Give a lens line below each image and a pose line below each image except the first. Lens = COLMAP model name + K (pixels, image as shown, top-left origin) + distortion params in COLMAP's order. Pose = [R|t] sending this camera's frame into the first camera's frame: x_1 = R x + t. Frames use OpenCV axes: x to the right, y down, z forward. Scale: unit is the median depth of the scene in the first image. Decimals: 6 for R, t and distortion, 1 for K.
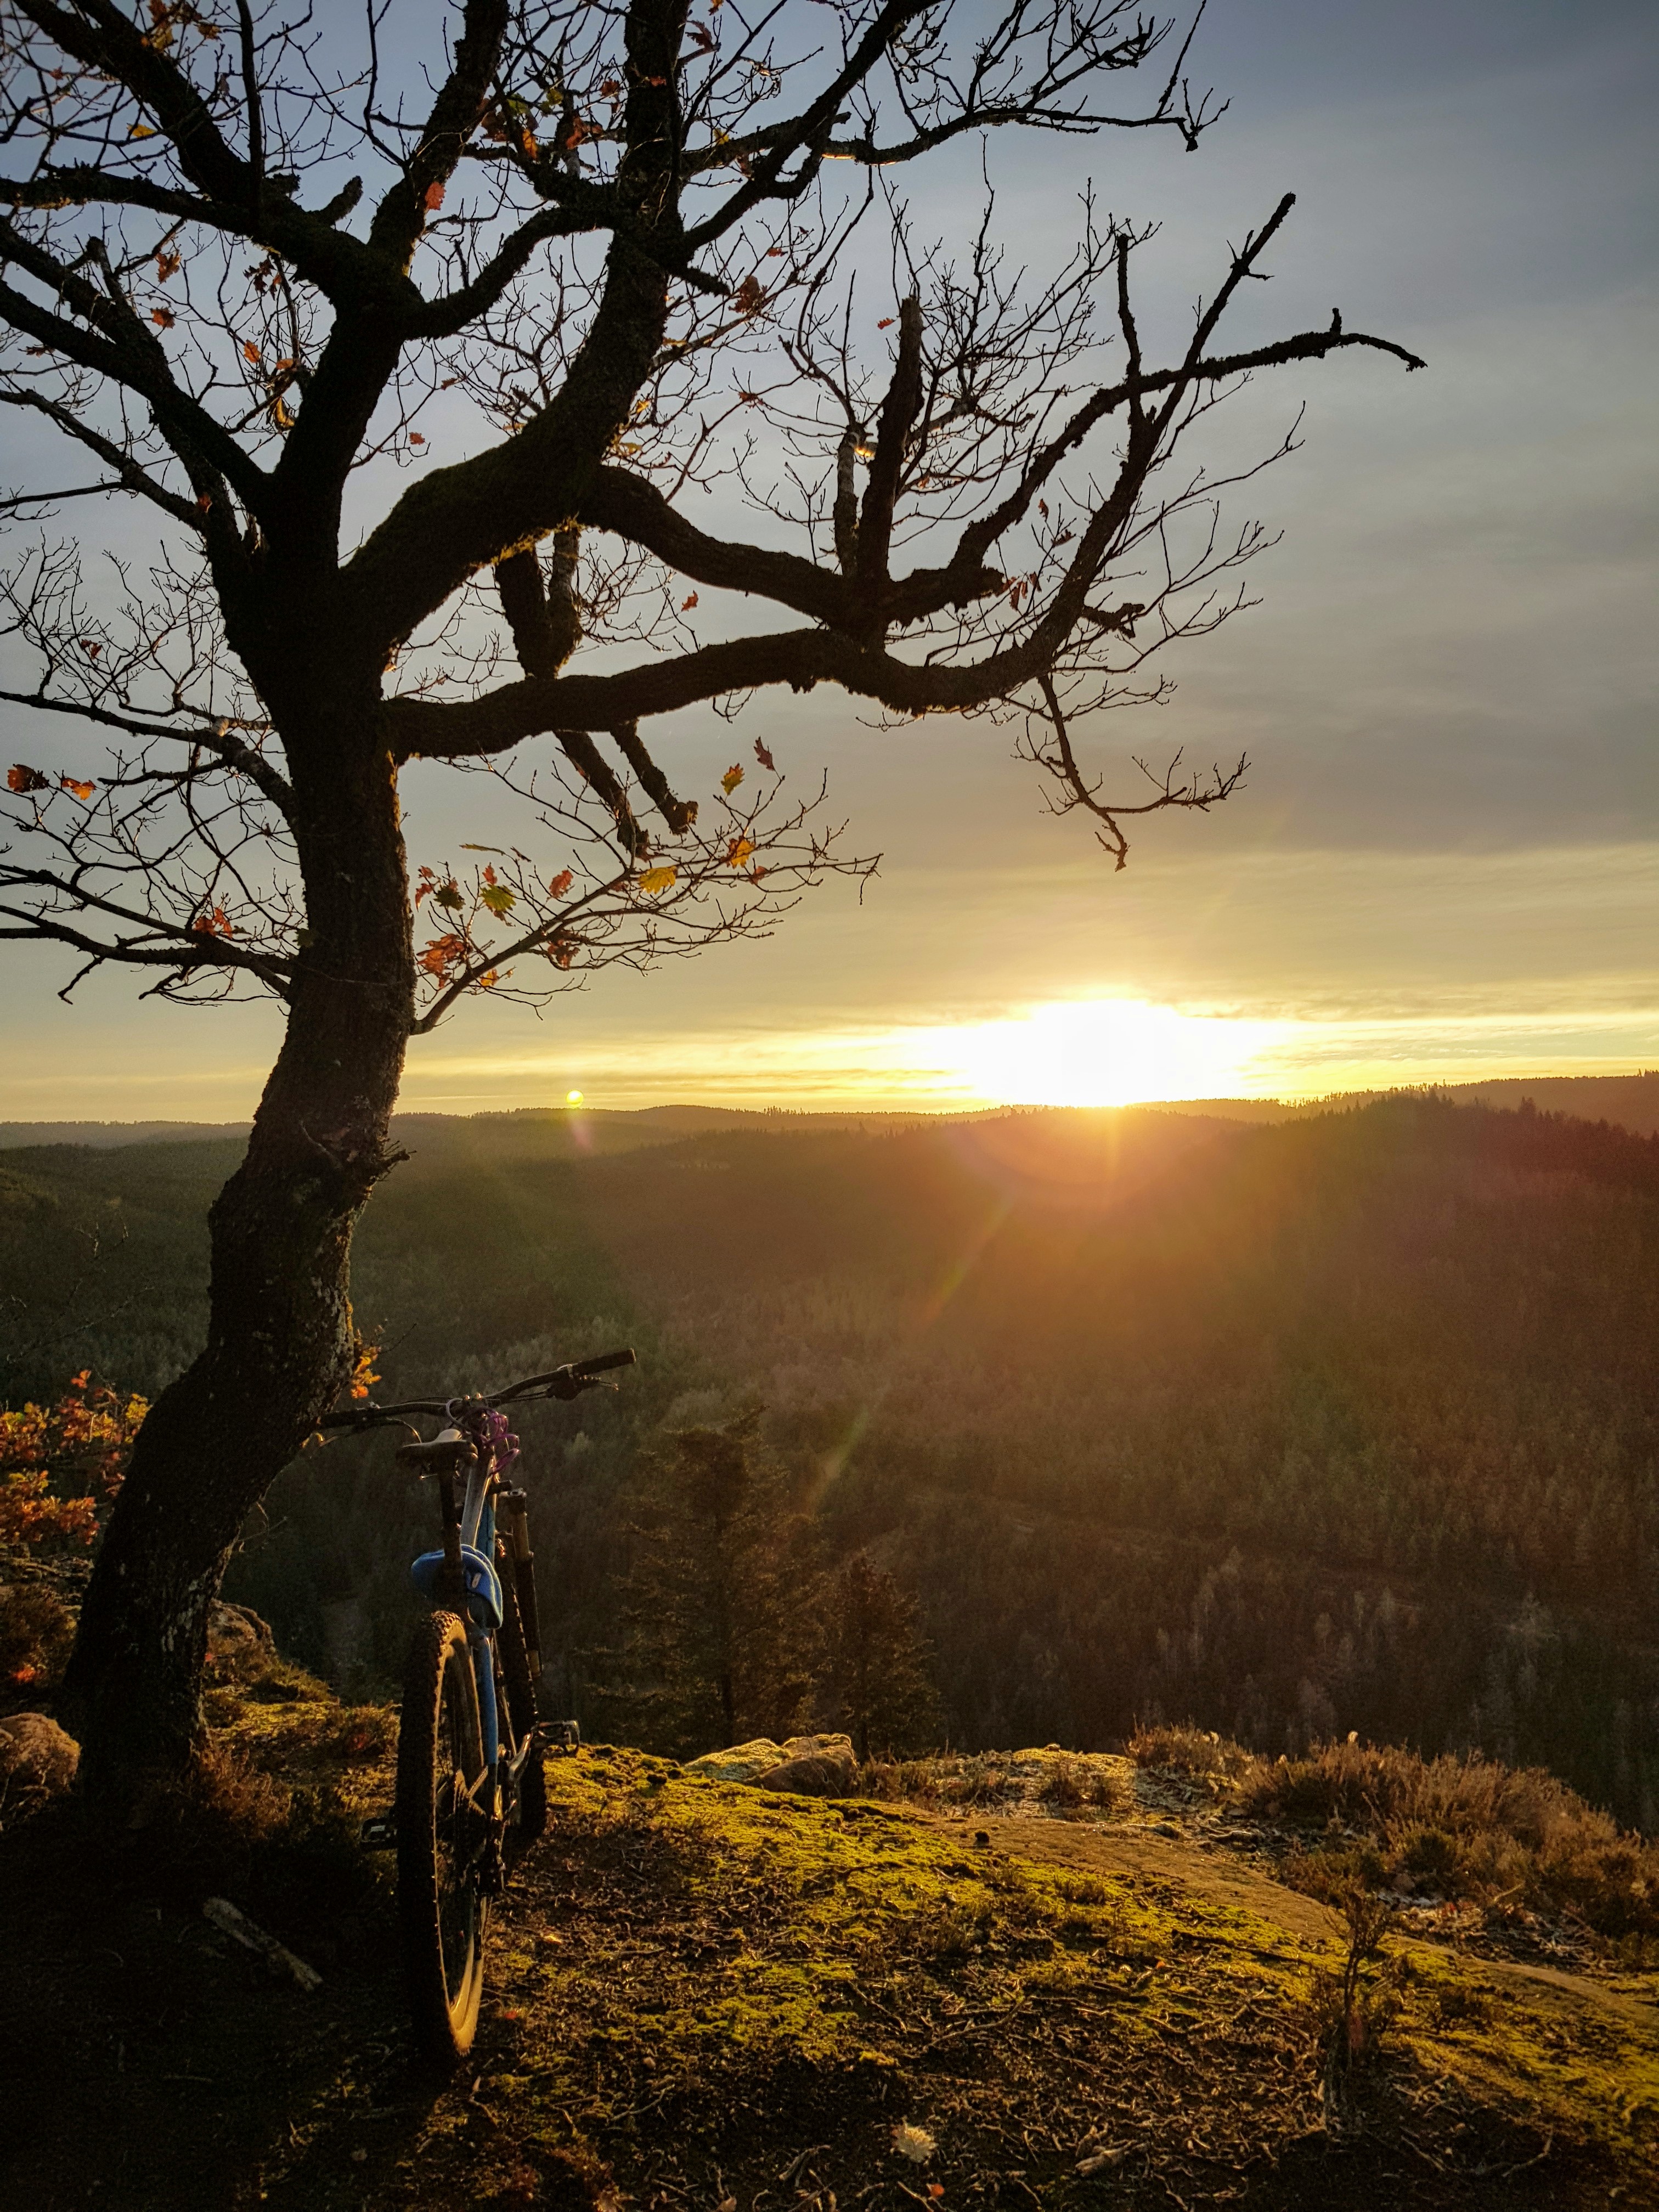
lens RADIAL K [[1694.0, 0, 841.8], [0, 1694.0, 1091.1], [0, 0, 1]] dist [0.061863, -0.088965]
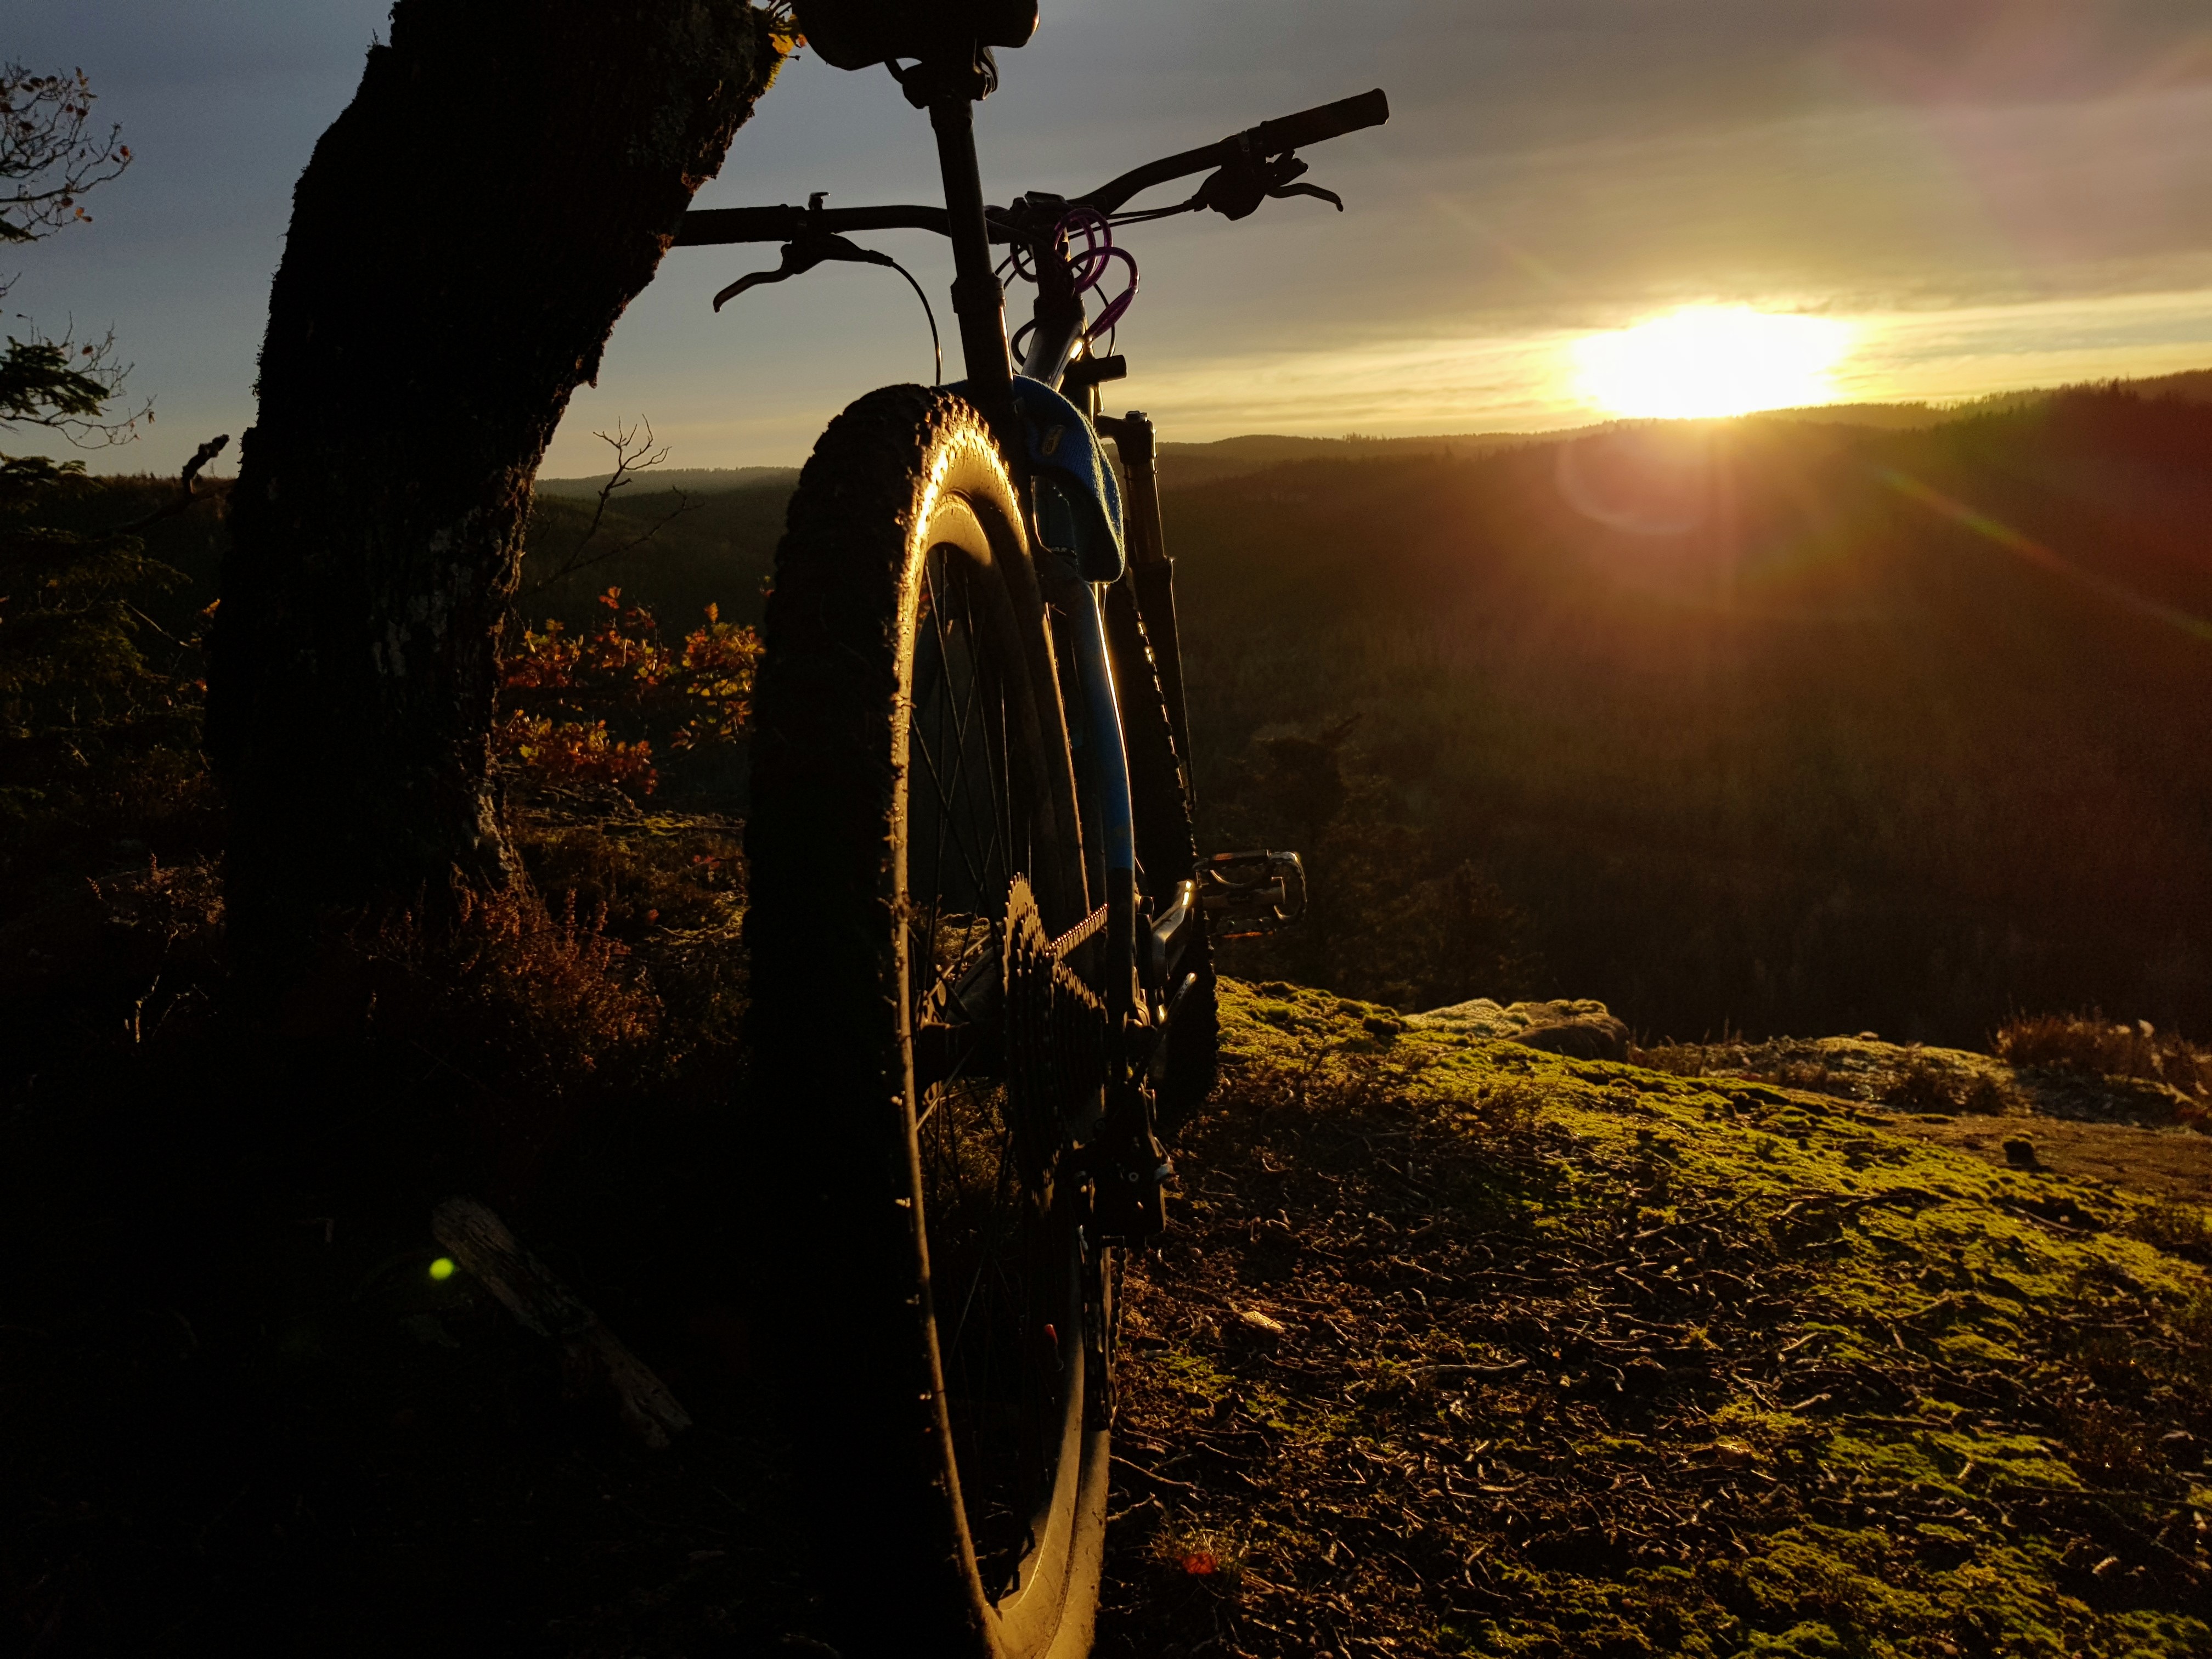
lens RADIAL K [[1694.0, 0, 1087.8], [0, 1694.0, 813.3], [0, 0, 1]] dist [0.061863, -0.088965]
pose [[0.981185, 0.010833, -0.192768, -0.107482], [0.032819, 0.974536, 0.221815, 0.225687], [0.190263, -0.223968, 0.955844, 0.502292]]
